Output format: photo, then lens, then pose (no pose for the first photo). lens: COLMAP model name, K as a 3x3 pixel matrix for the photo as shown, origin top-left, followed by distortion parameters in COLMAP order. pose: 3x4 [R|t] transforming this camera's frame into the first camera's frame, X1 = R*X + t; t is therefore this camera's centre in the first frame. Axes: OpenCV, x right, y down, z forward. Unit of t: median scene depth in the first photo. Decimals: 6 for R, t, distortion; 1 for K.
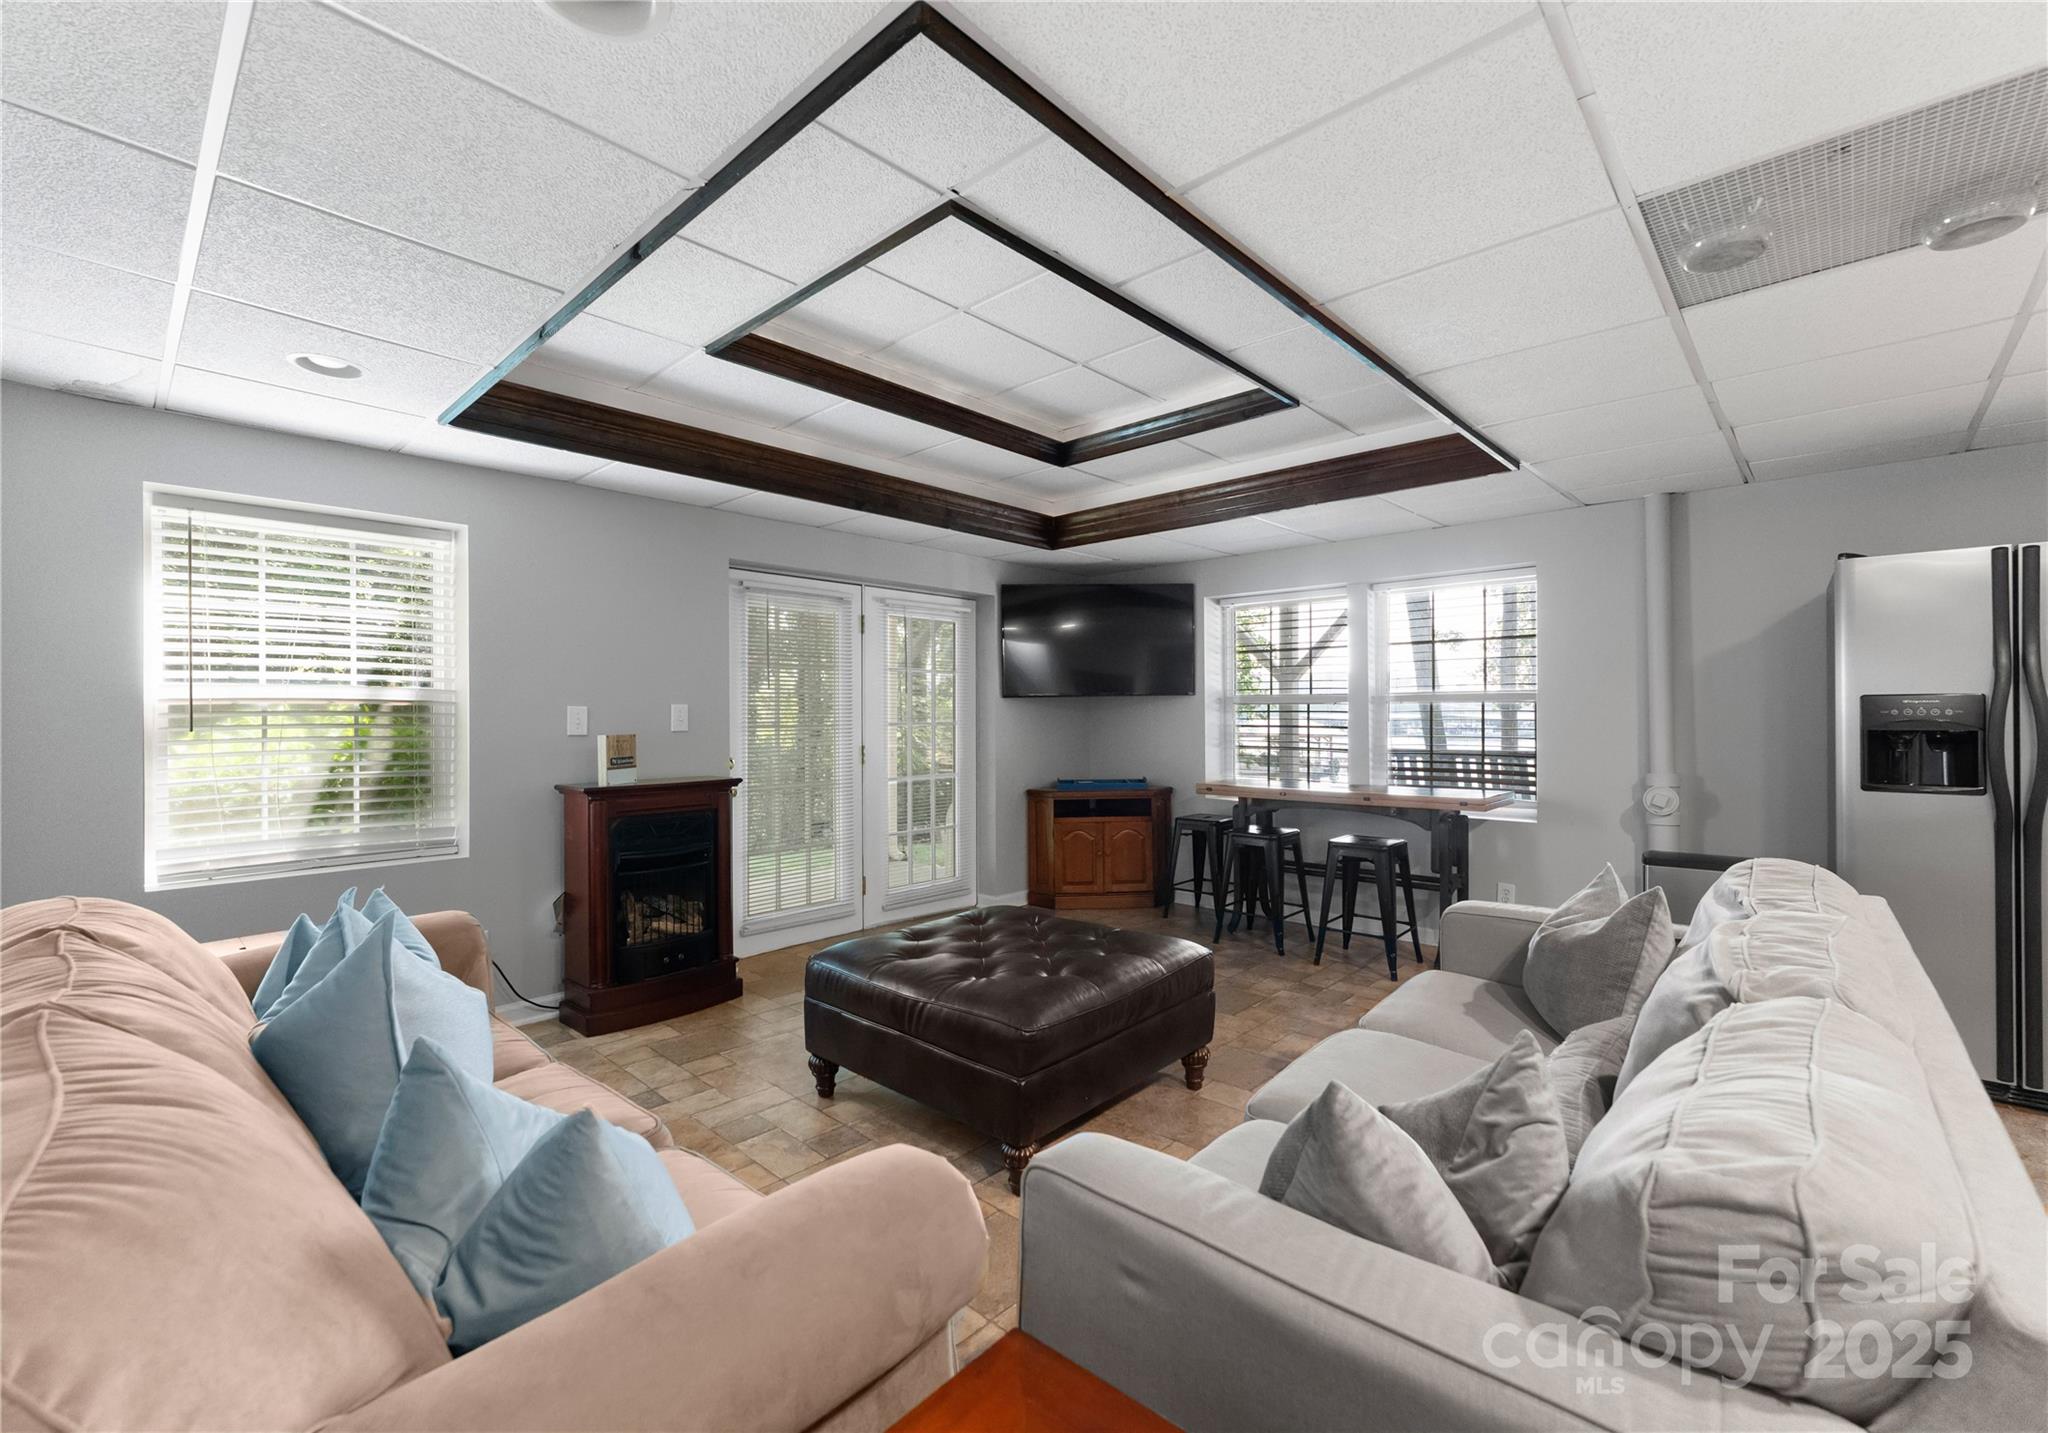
lens RADIAL K [[868.6, 0, 1054.5], [0, 868.6, 717.4], [0, 0, 1]] dist [-0.001119, -0.000073]
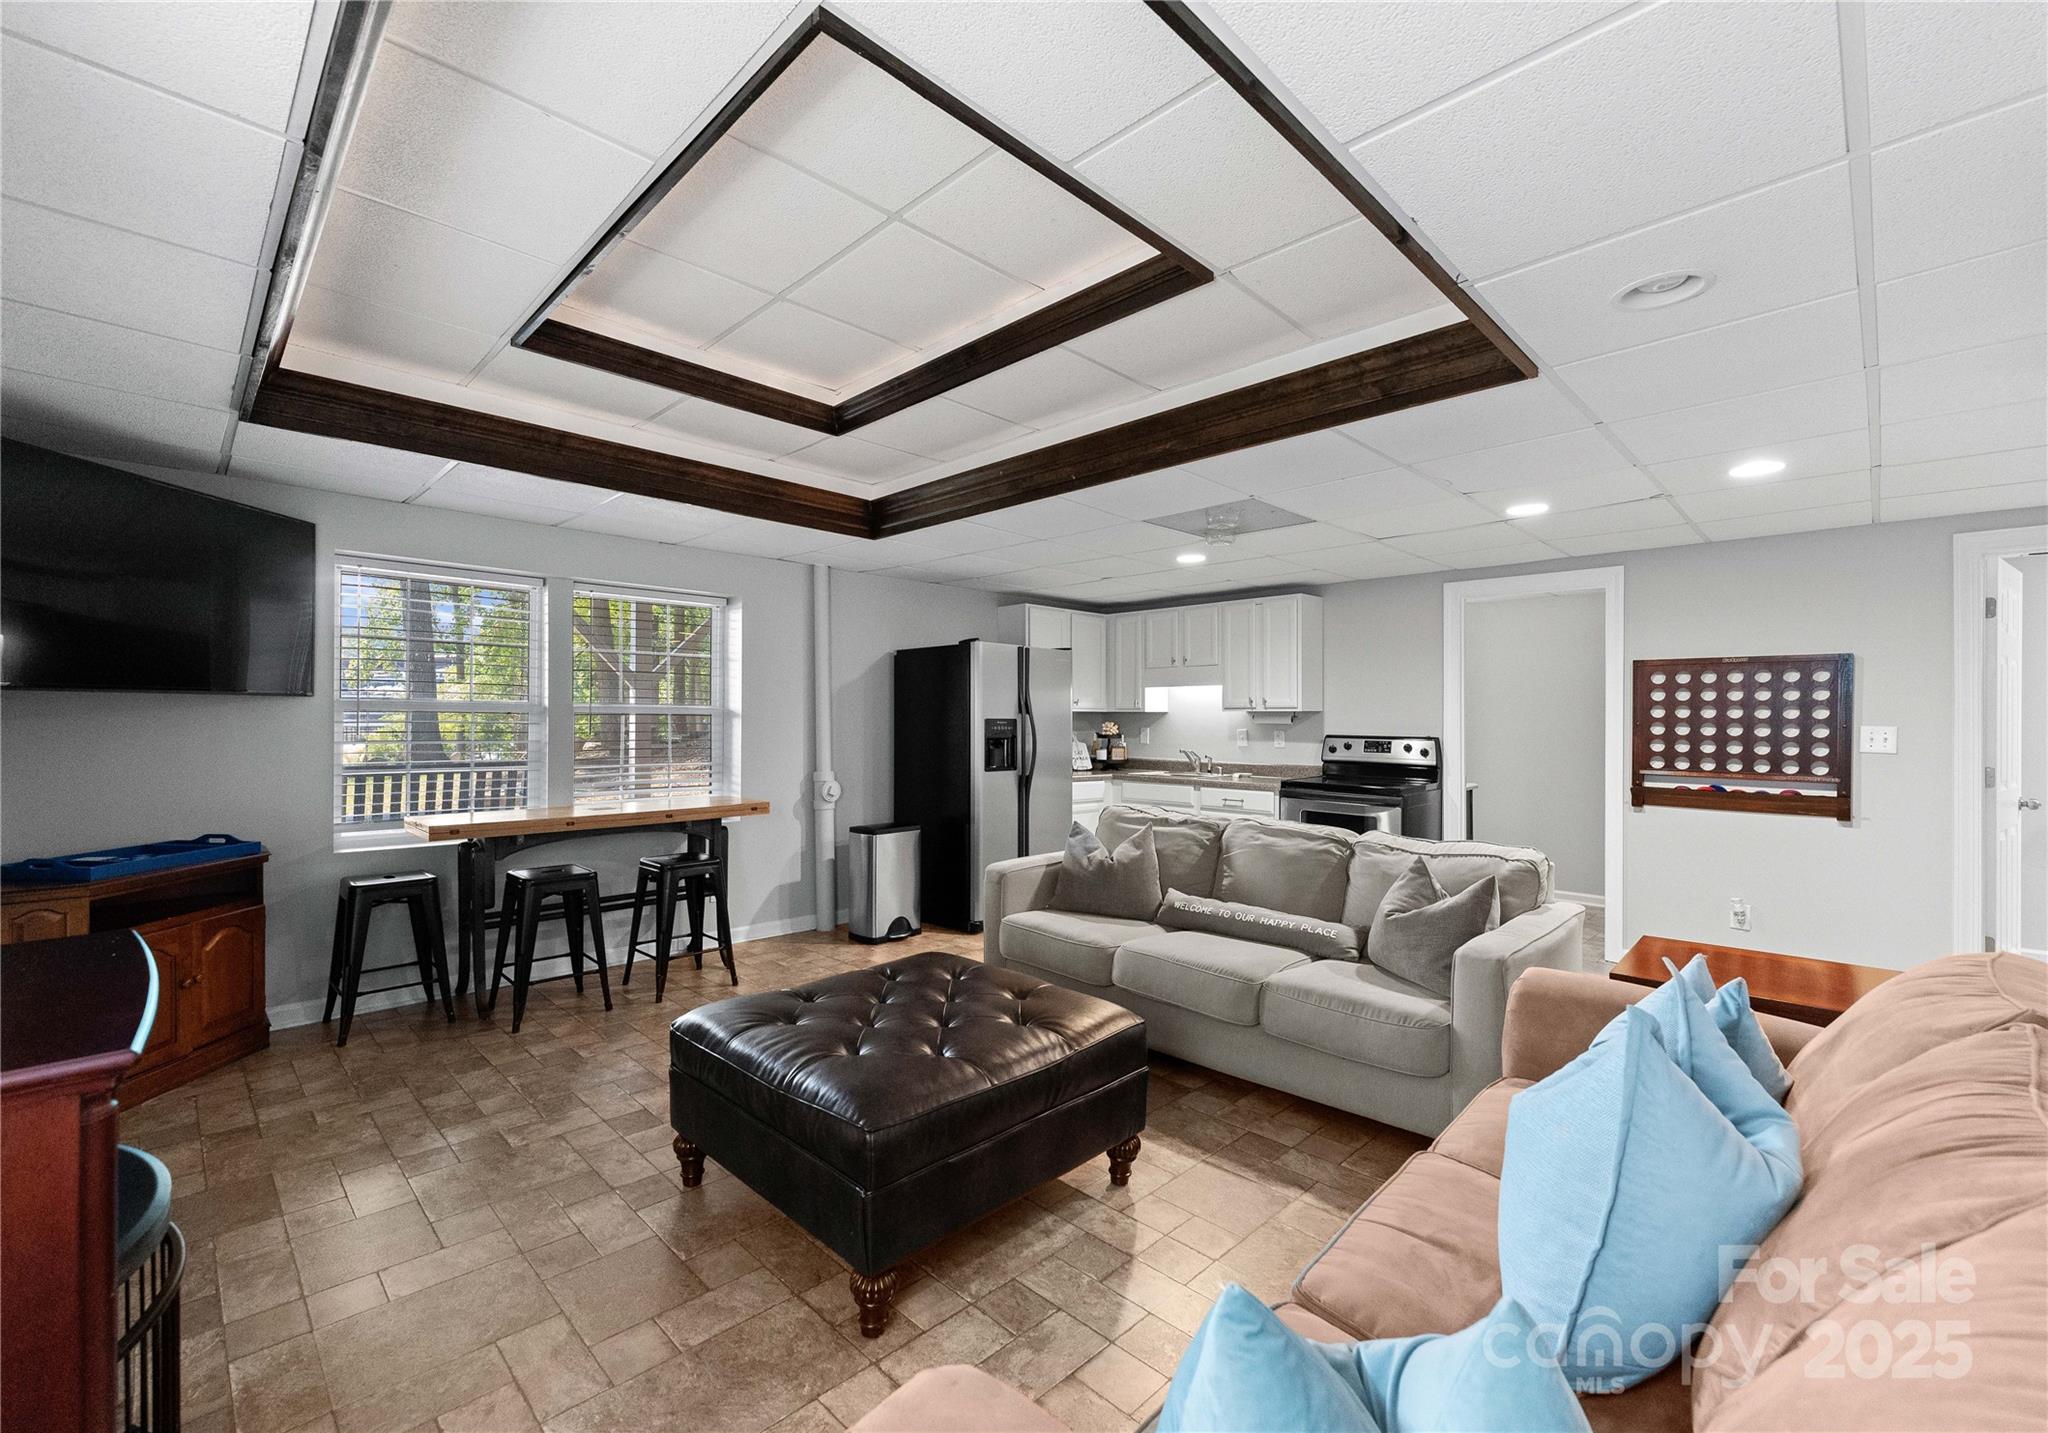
lens RADIAL K [[868.6, 0, 1054.5], [0, 868.6, 717.4], [0, 0, 1]] dist [-0.001119, -0.000073]
pose [[0.035686, 0.011314, 0.999299, -0.633901], [0.001970, 0.999933, -0.011391, -0.002950], [-0.999361, 0.002375, 0.035661, 0.581288]]
